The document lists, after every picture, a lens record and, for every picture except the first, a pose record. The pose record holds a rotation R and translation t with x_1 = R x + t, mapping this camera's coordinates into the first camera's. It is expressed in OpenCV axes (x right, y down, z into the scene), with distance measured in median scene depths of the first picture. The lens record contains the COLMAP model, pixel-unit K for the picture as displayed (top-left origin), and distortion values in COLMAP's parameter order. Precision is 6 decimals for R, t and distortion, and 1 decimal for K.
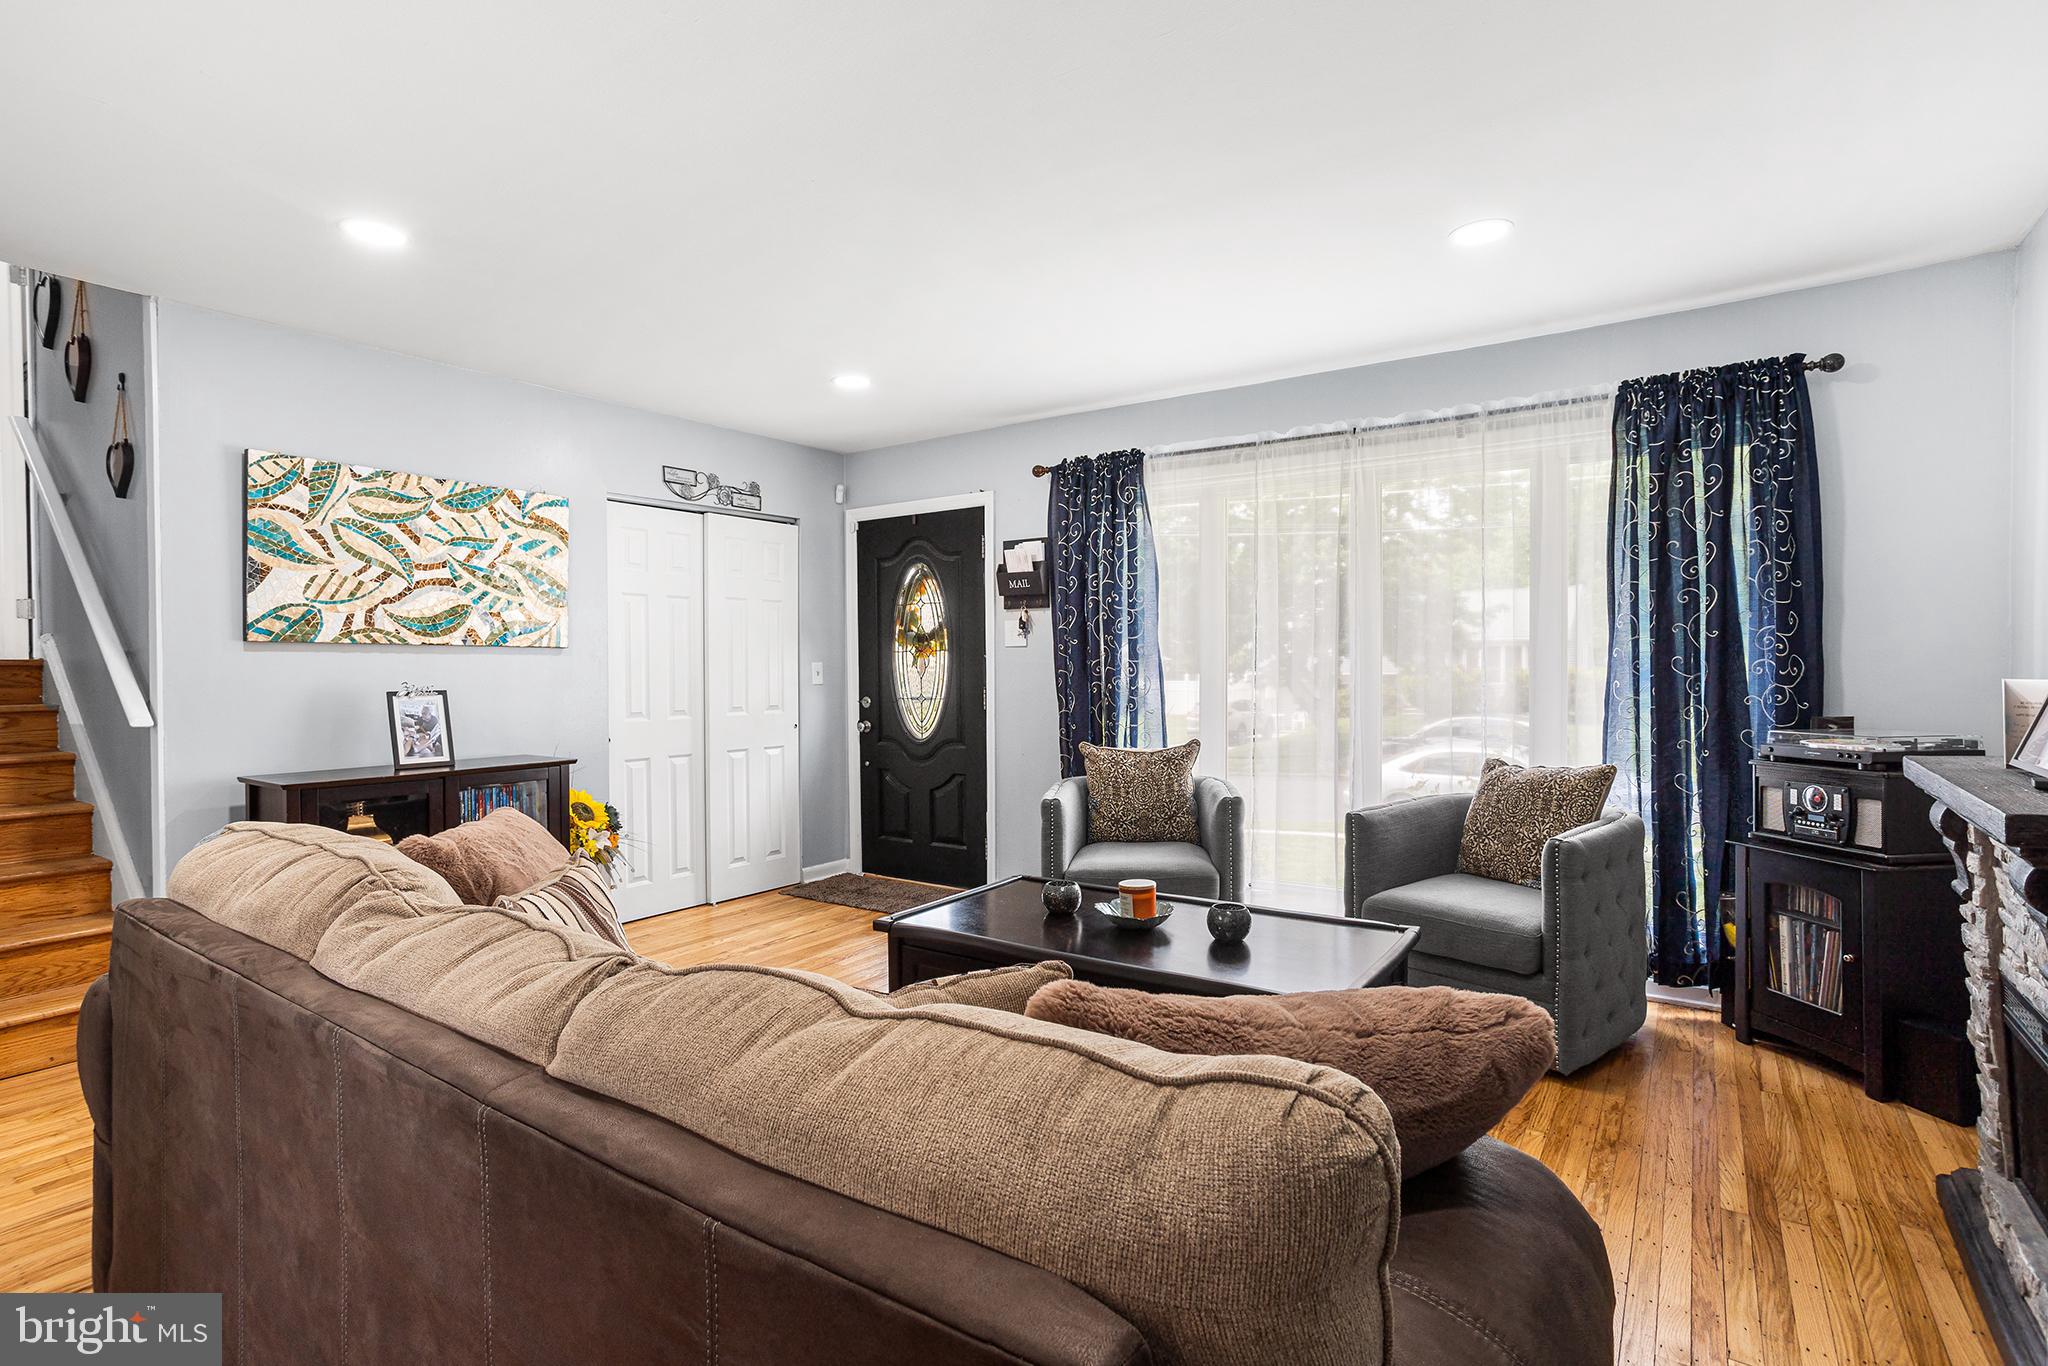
lens RADIAL K [[992.0, 0, 974.7], [0, 992.0, 668.4], [0, 0, 1]] dist [-0.010938, 0.001477]
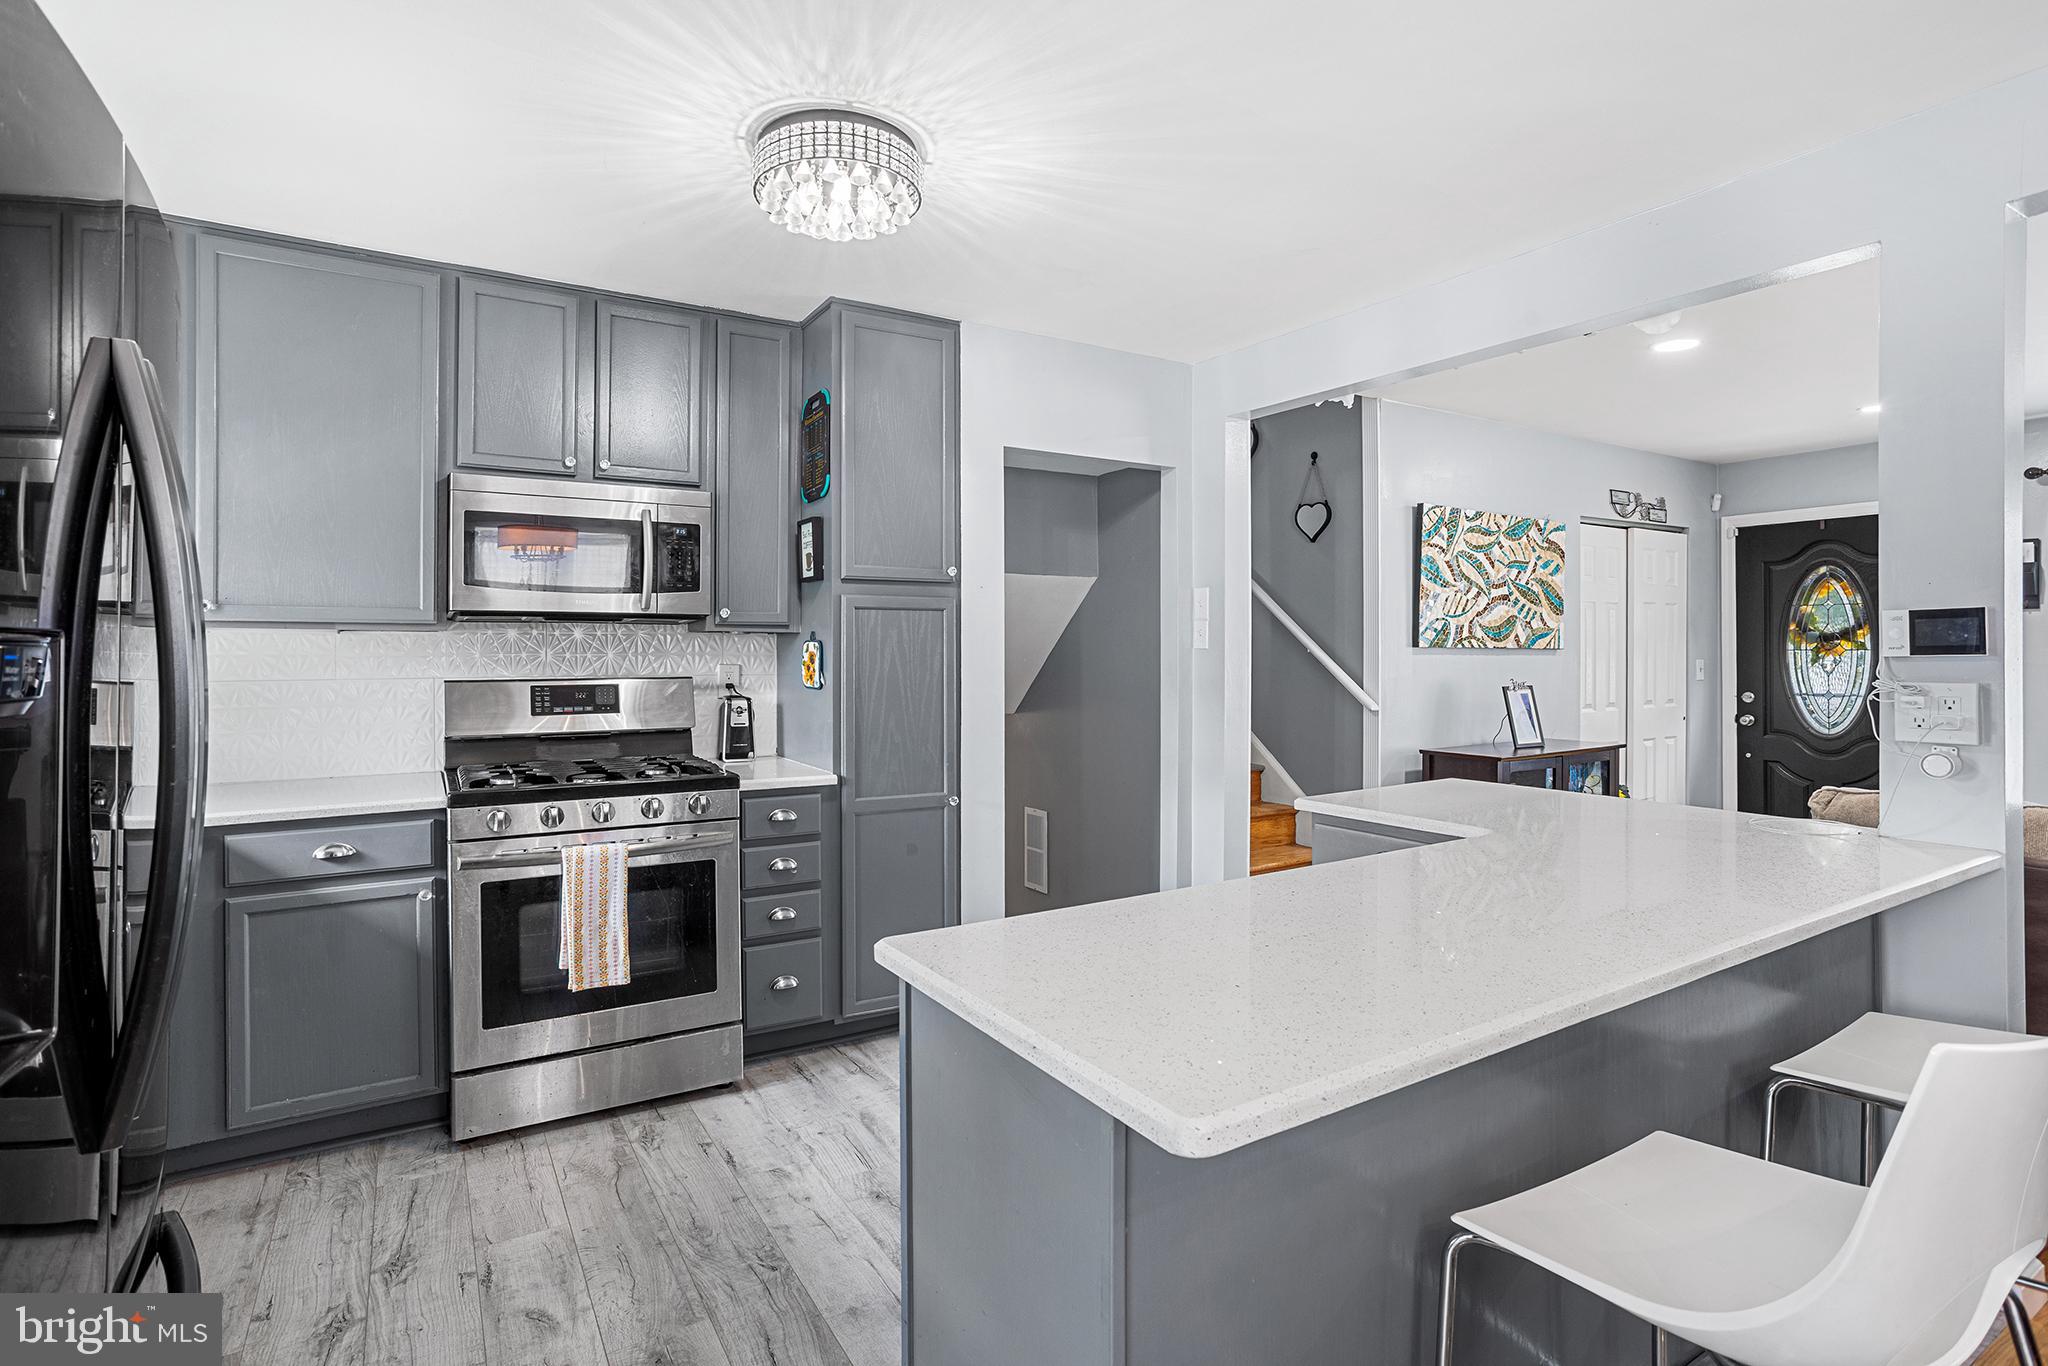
lens RADIAL K [[992.0, 0, 1002.4], [0, 992.0, 647.3], [0, 0, 1]] dist [-0.010938, 0.001477]
pose [[0.933528, 0.003294, -0.358488, -0.561982], [-0.004717, 0.999984, -0.003093, -0.014895], [0.358472, 0.004578, 0.933529, -0.321238]]
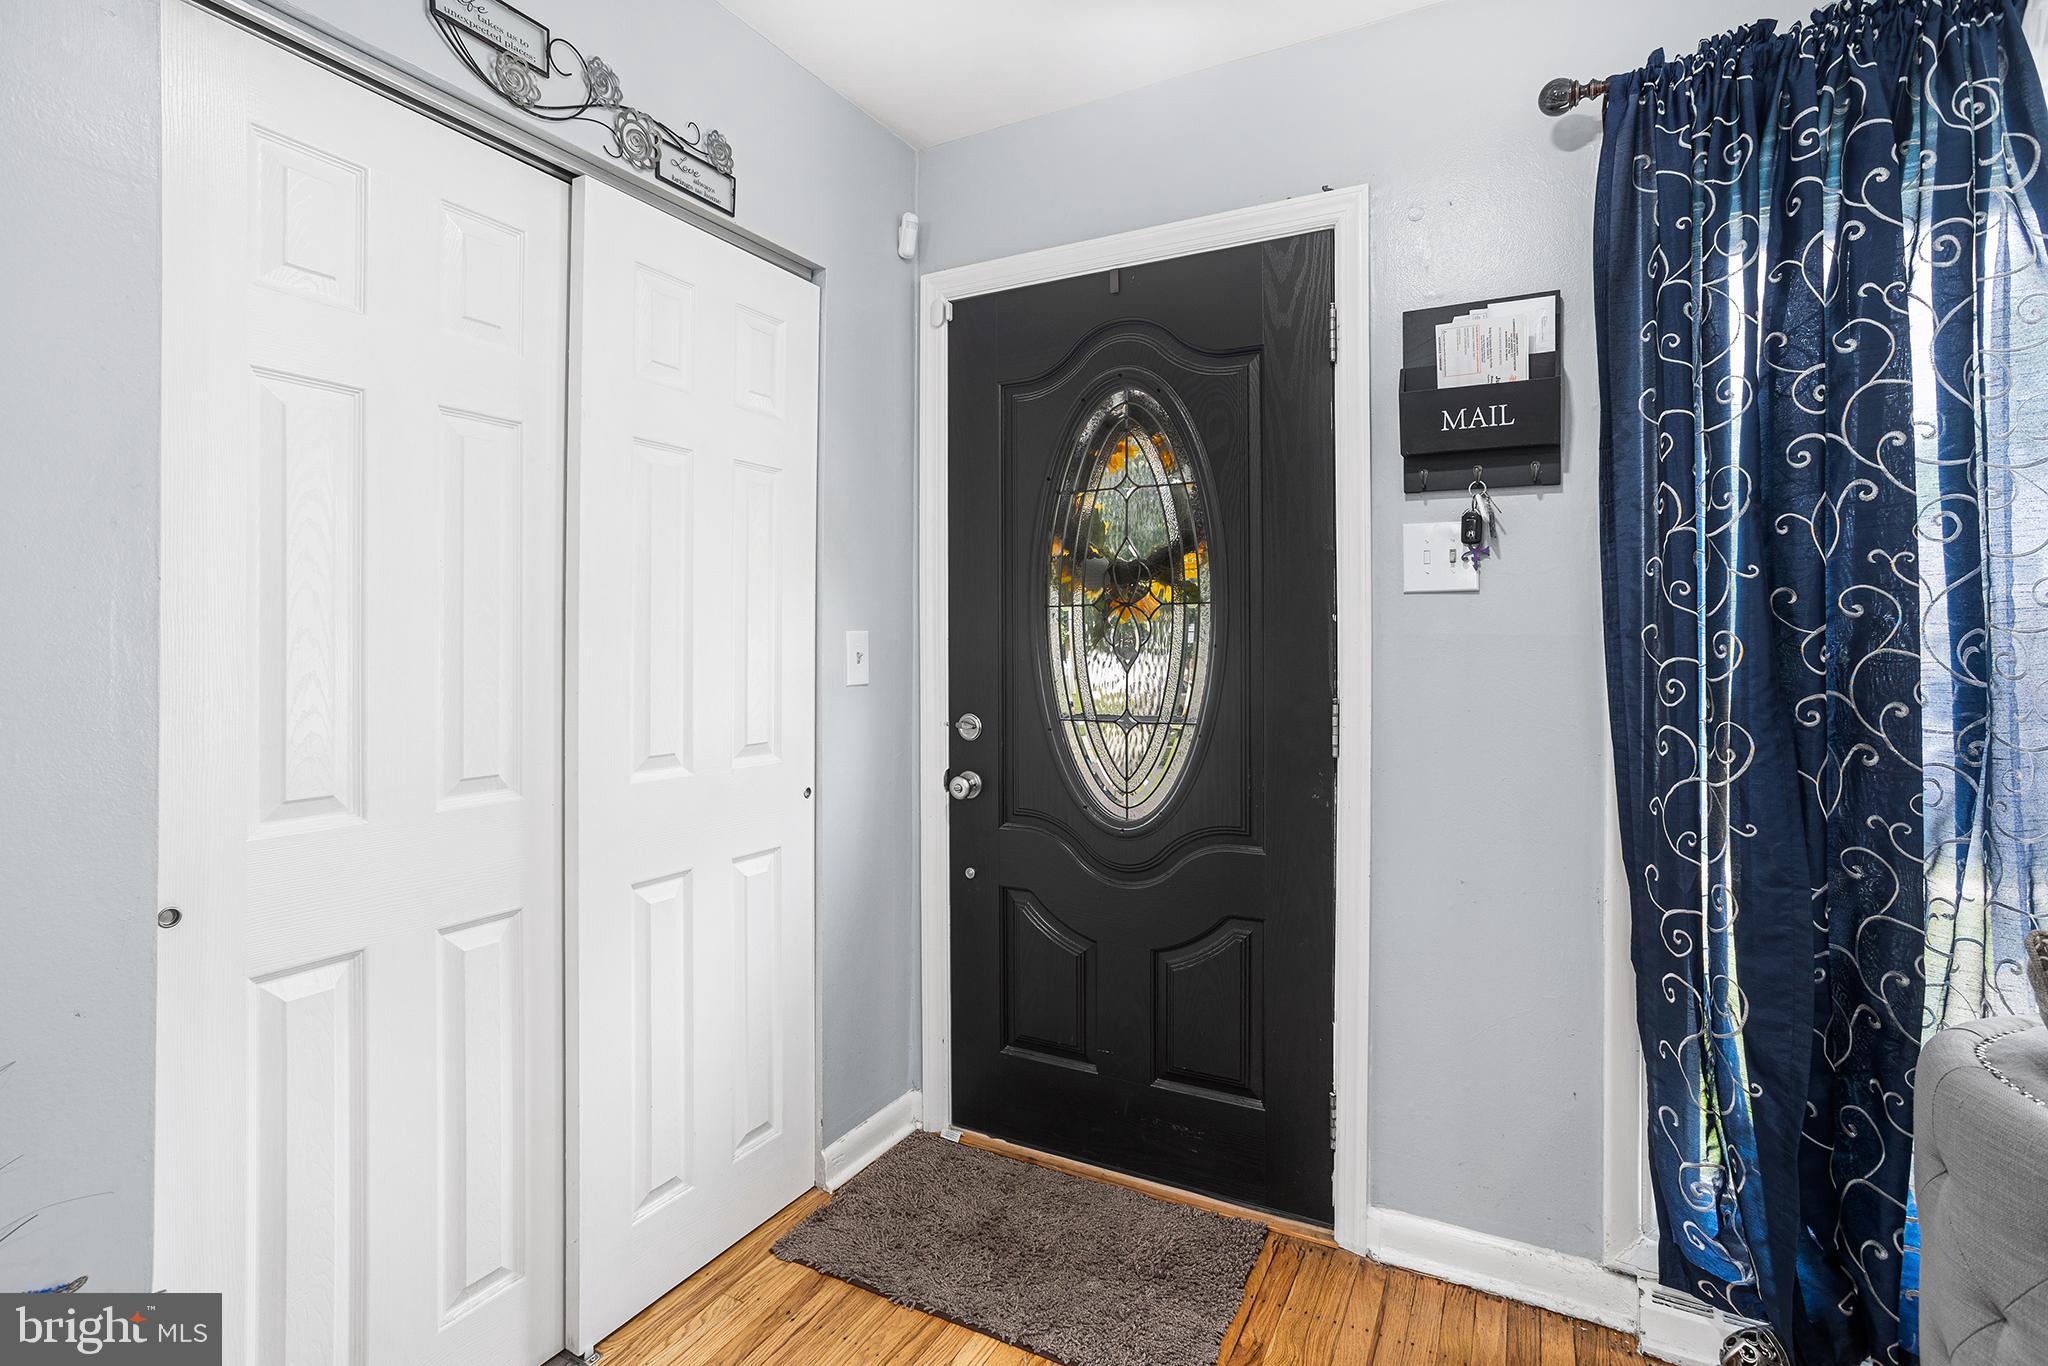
lens RADIAL K [[992.0, 0, 991.0], [0, 992.0, 634.7], [0, 0, 1]] dist [-0.010938, 0.001477]
pose [[0.990868, 0.009510, 0.134500, -0.185438], [-0.007478, 0.999850, -0.015605, 0.001522], [-0.134628, 0.014457, 0.990791, 0.686474]]
